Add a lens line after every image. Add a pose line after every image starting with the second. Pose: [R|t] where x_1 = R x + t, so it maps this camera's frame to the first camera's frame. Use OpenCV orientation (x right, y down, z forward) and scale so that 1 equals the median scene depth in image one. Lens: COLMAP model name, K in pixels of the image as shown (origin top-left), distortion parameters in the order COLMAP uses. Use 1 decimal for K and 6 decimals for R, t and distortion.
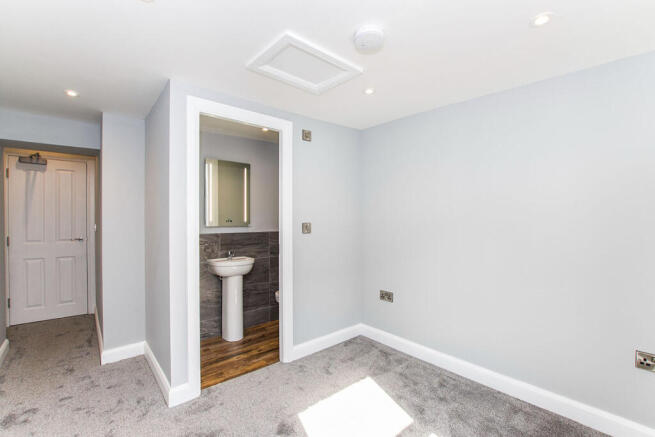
lens RADIAL K [[298.7, 0, 328.4], [0, 298.7, 220.9], [0, 0, 1]] dist [0.002625, 0.000259]
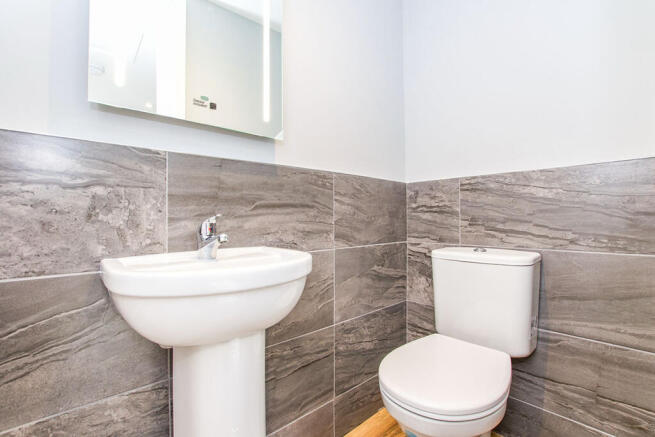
lens RADIAL K [[298.7, 0, 327.1], [0, 298.7, 219.5], [0, 0, 1]] dist [0.002625, 0.000259]
pose [[0.999957, 0.001901, 0.009043, -0.226383], [-0.001998, 0.999941, 0.010709, 0.092053], [-0.009022, -0.010727, 0.999902, 0.729439]]
